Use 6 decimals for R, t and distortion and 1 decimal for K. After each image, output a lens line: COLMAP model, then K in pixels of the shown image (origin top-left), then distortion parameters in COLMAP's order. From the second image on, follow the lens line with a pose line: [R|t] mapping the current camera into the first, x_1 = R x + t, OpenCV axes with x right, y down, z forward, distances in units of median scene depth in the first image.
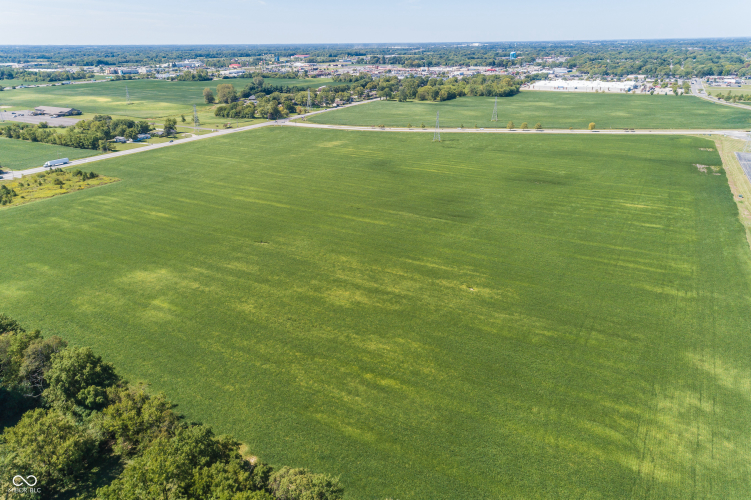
lens RADIAL K [[504.1, 0, 375.9], [0, 504.1, 249.4], [0, 0, 1]] dist [0.023496, 0.014875]
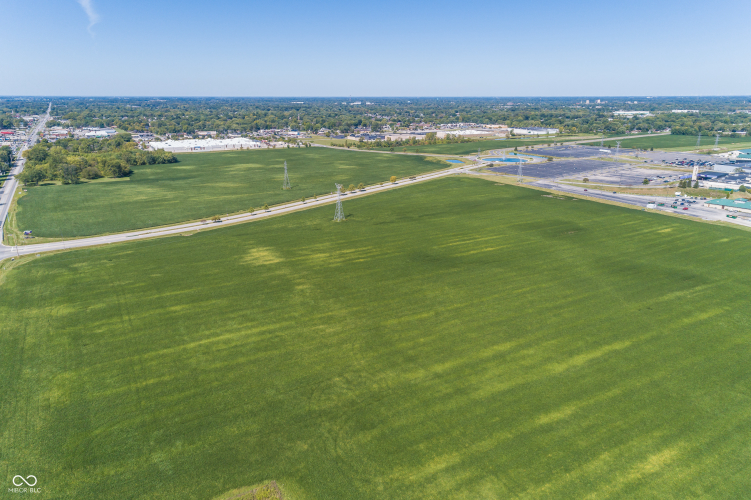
lens RADIAL K [[504.1, 0, 376.8], [0, 504.1, 248.2], [0, 0, 1]] dist [0.023496, 0.014875]
pose [[0.536490, -0.243379, 0.808050, -0.849152], [0.325182, 0.943190, 0.068183, -0.350305], [-0.778739, 0.226184, 0.585155, 0.829786]]
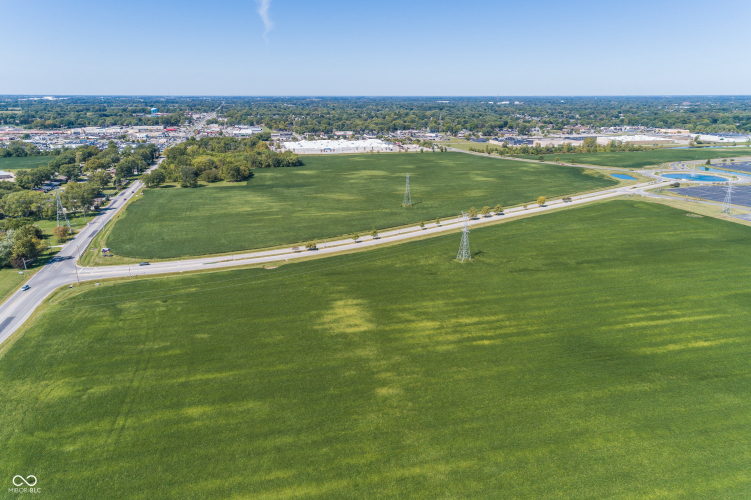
lens RADIAL K [[504.1, 0, 377.5], [0, 504.1, 251.1], [0, 0, 1]] dist [0.023496, 0.014875]
pose [[0.745236, -0.194290, 0.637867, -0.558608], [0.253603, 0.967307, -0.001656, -0.423951], [-0.616692, 0.162999, 0.770144, 1.007979]]
